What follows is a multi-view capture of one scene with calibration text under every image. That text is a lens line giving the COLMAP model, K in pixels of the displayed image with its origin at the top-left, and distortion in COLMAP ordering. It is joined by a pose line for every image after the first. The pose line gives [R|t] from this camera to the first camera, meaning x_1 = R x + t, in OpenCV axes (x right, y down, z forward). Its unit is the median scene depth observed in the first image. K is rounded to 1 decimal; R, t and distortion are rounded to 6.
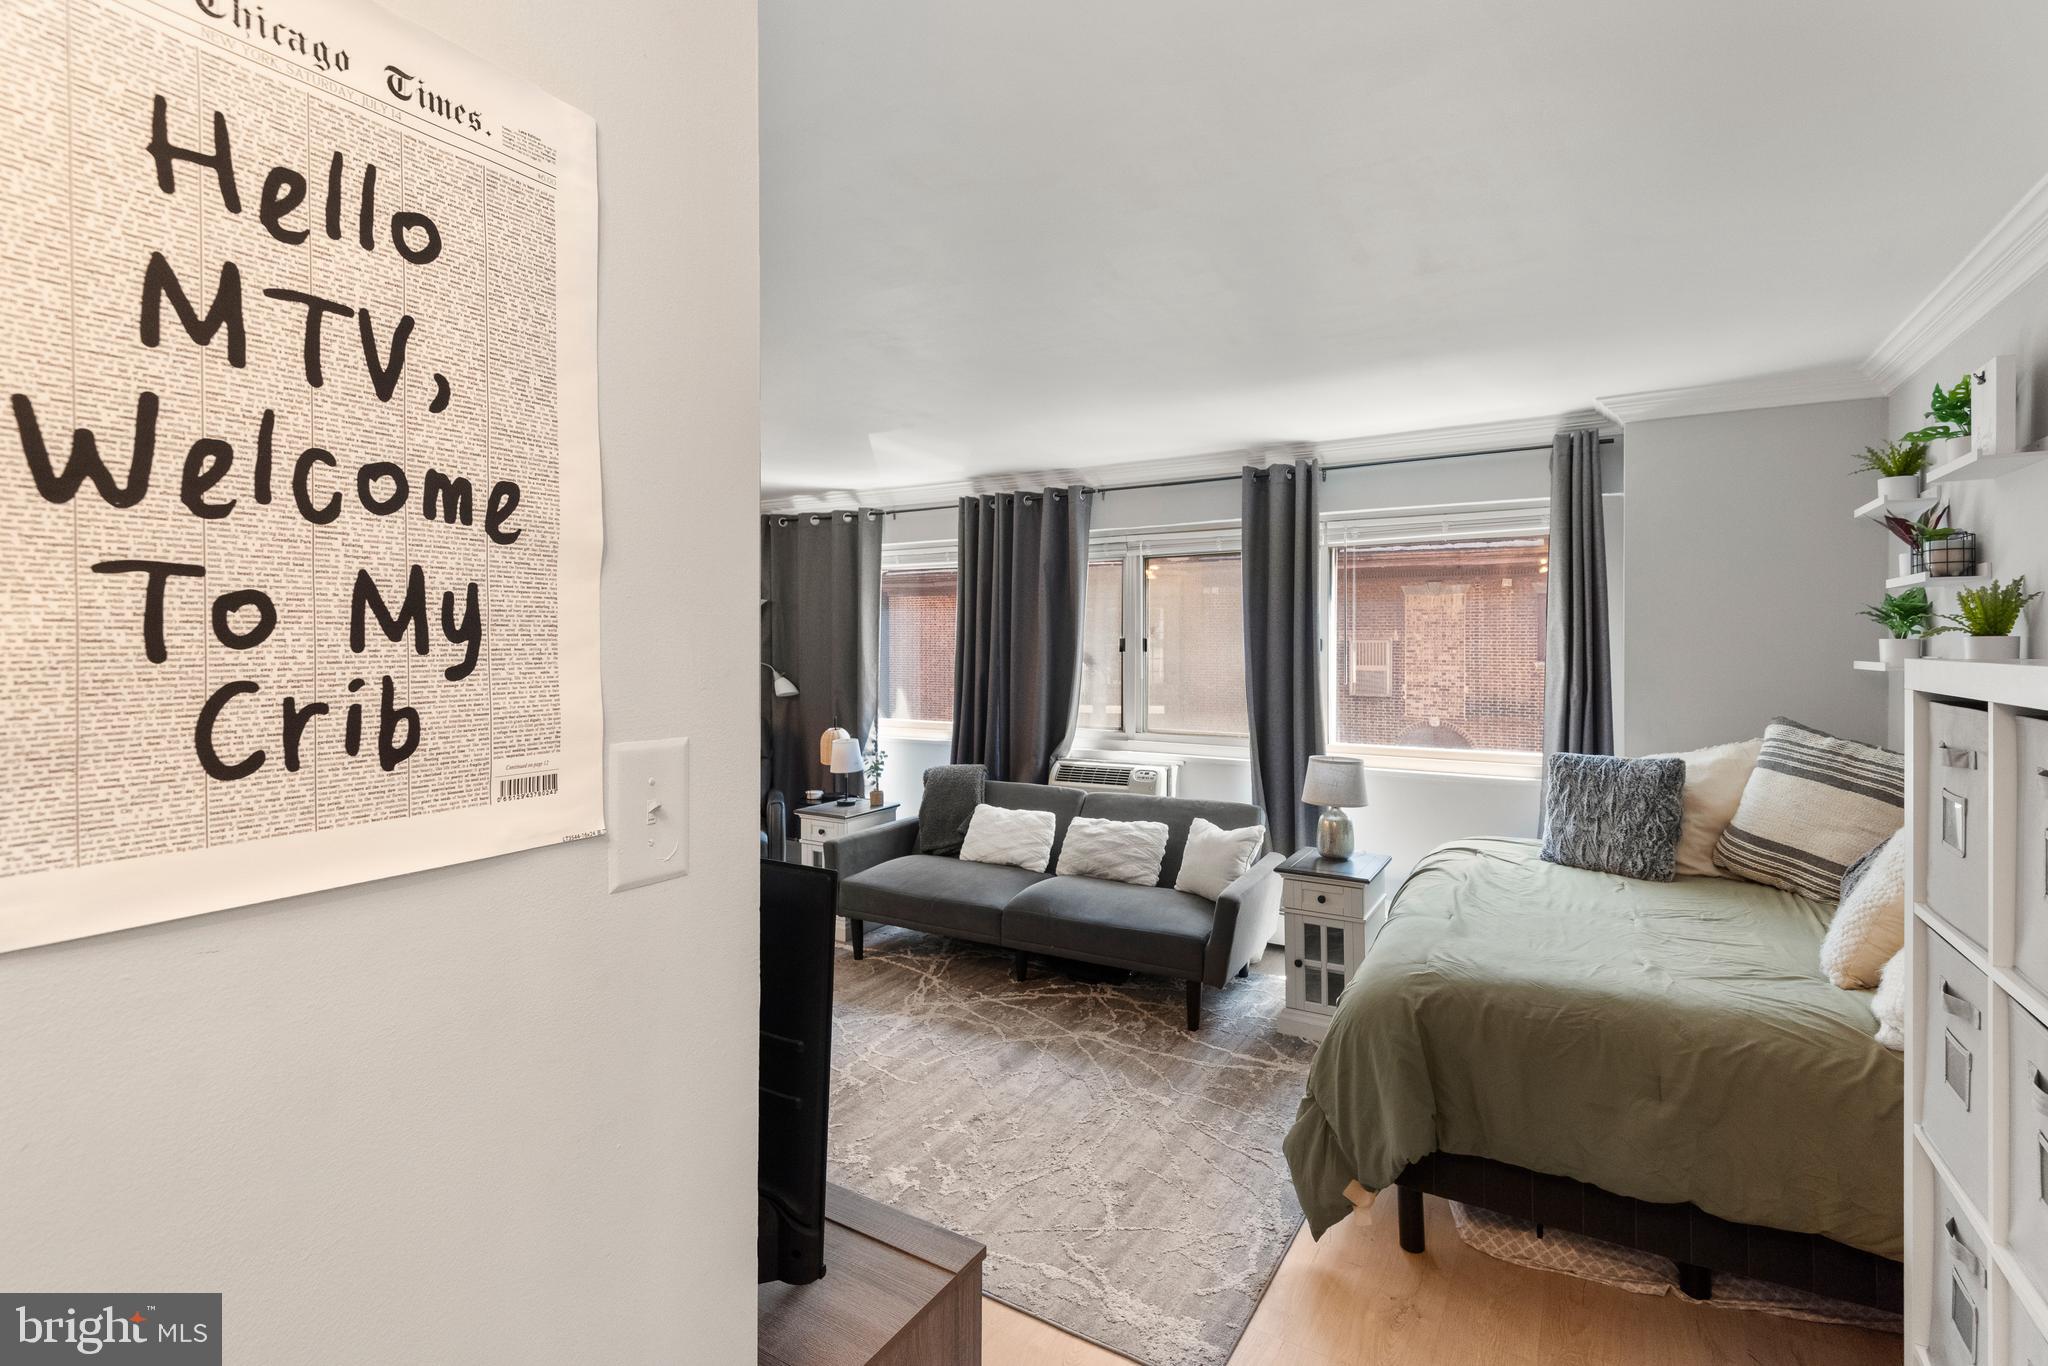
lens RADIAL K [[945.6, 0, 1028.2], [0, 945.6, 643.7], [0, 0, 1]] dist [0.037212, -0.024700]
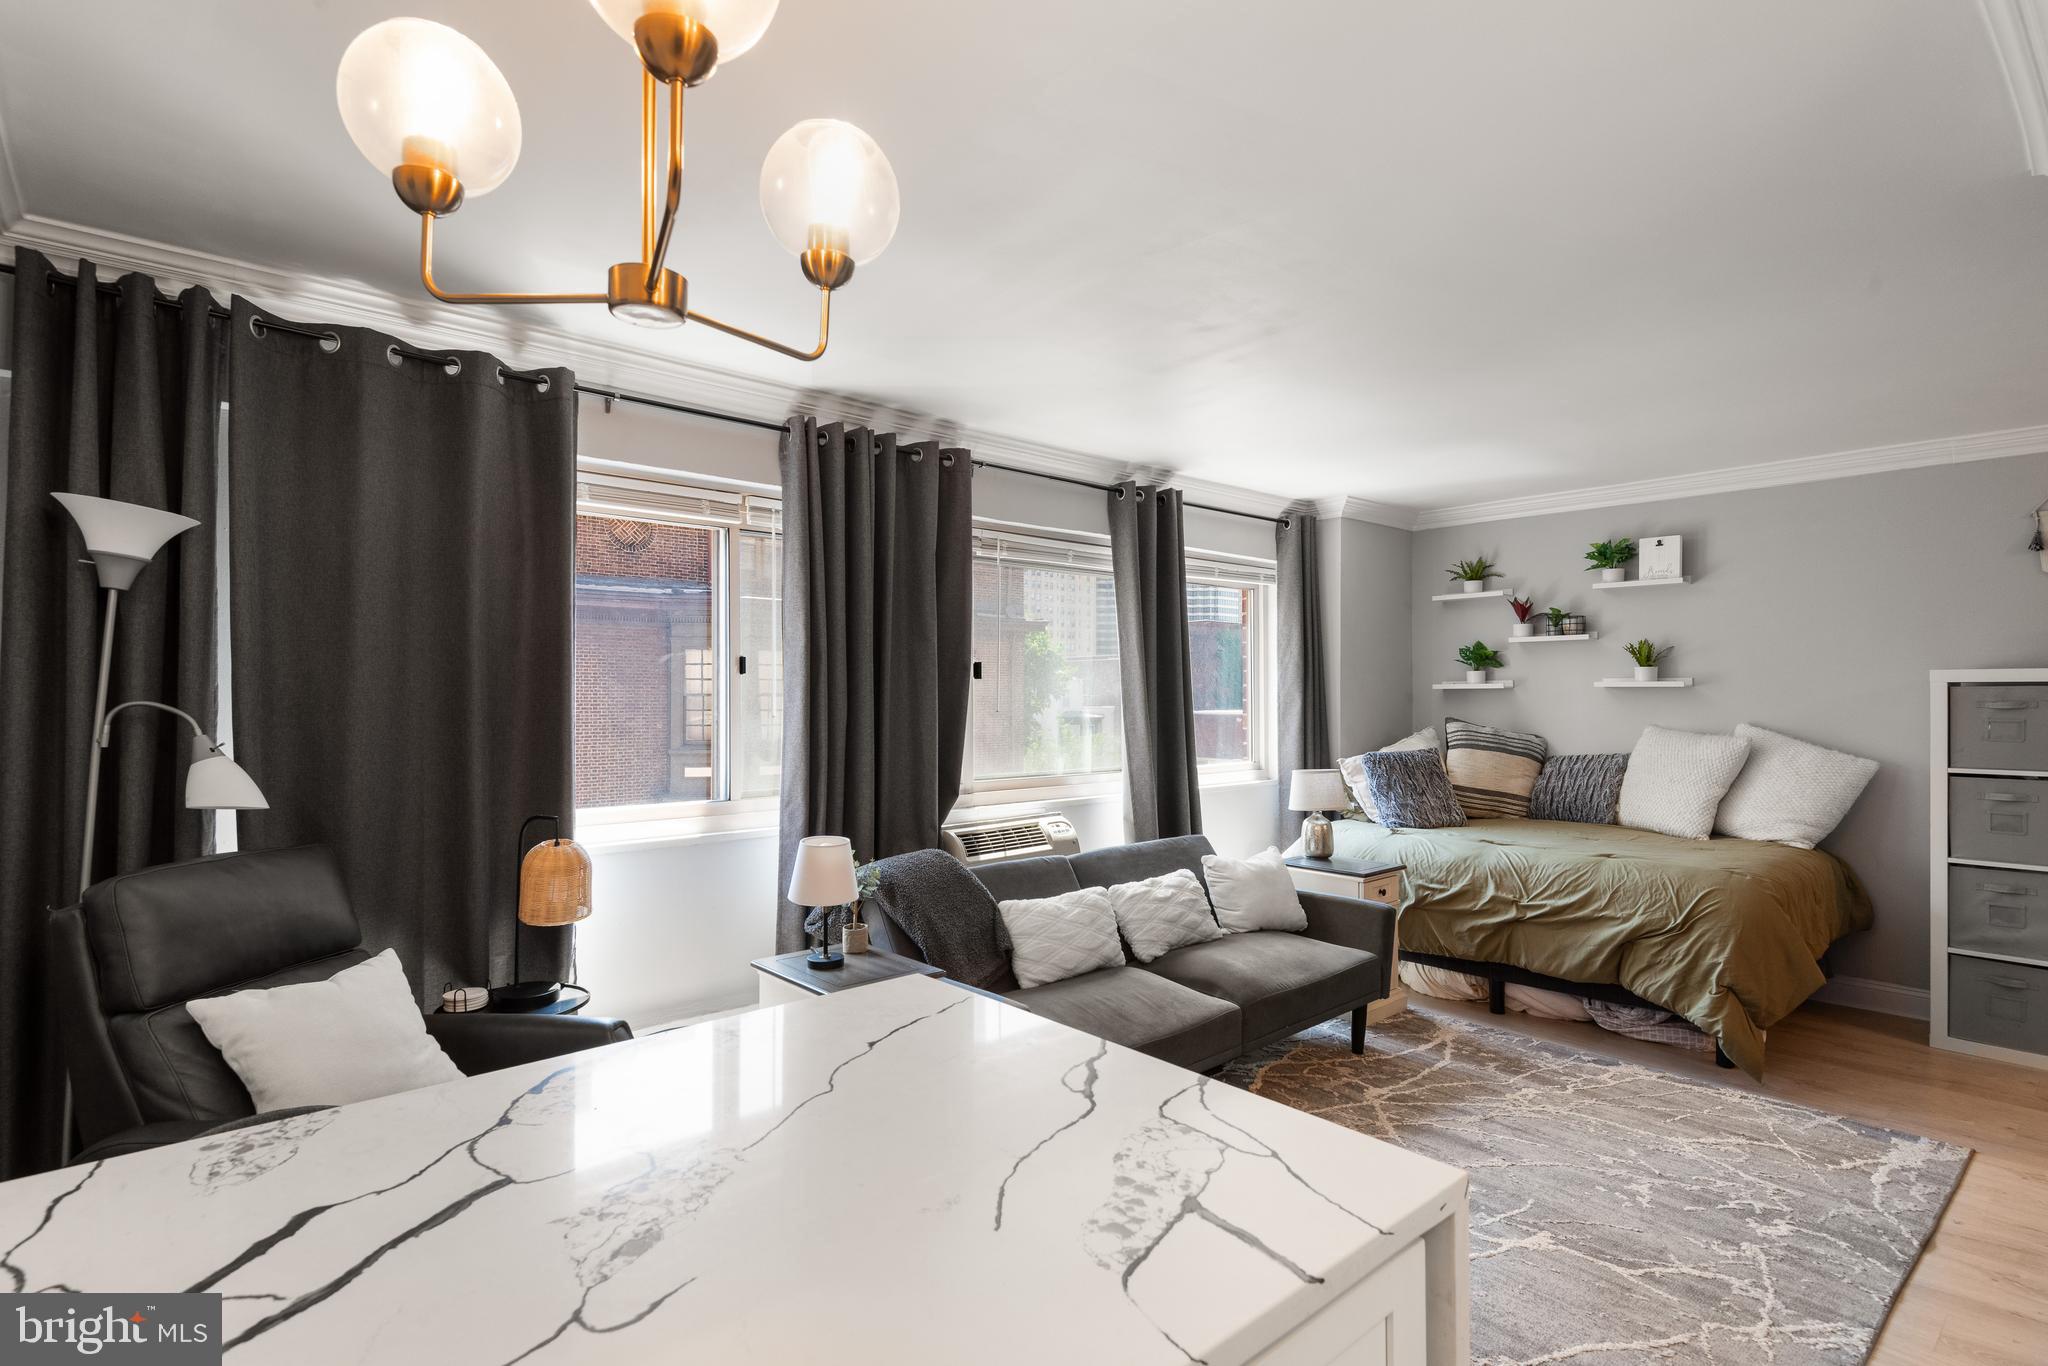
lens RADIAL K [[1000.8, 0, 1018.4], [0, 1000.8, 690.6], [0, 0, 1]] dist [0.026338, -0.019330]
pose [[0.311982, 0.005338, 0.950073, -0.947068], [0.003431, 0.999971, -0.006745, 0.035048], [-0.950082, 0.005364, 0.311955, 1.023016]]
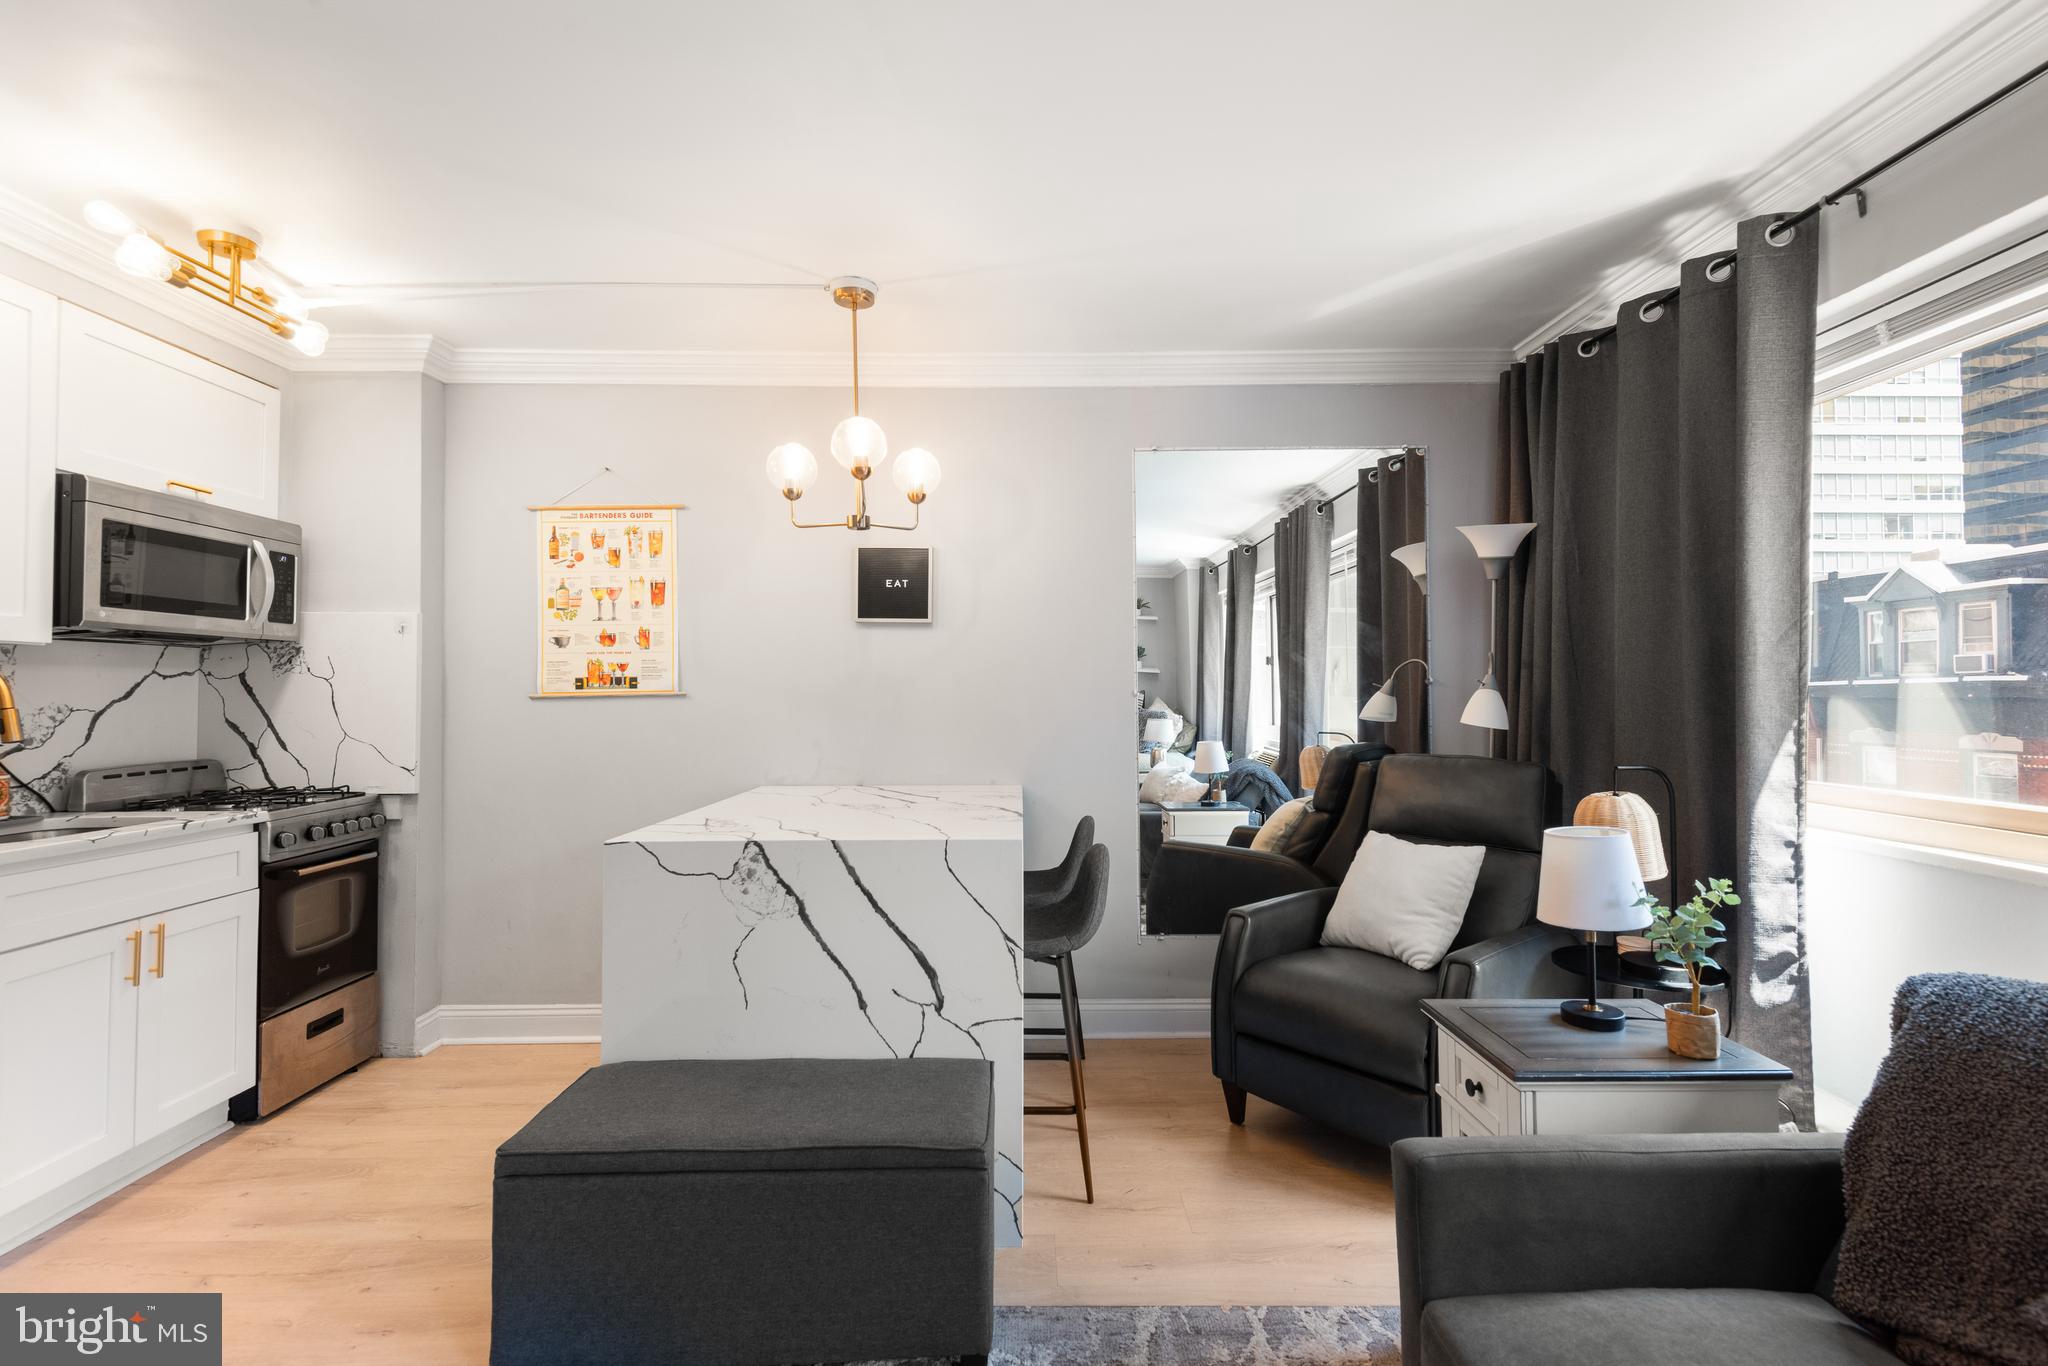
lens RADIAL K [[943.2, 0, 1027.5], [0, 943.2, 671.6], [0, 0, 1]] dist [0.035934, -0.019840]
pose [[0.518779, -0.021520, -0.854637, -0.003701], [-0.000343, 0.999678, -0.025380, 0.075250], [0.854908, 0.013459, 0.518605, 0.909693]]
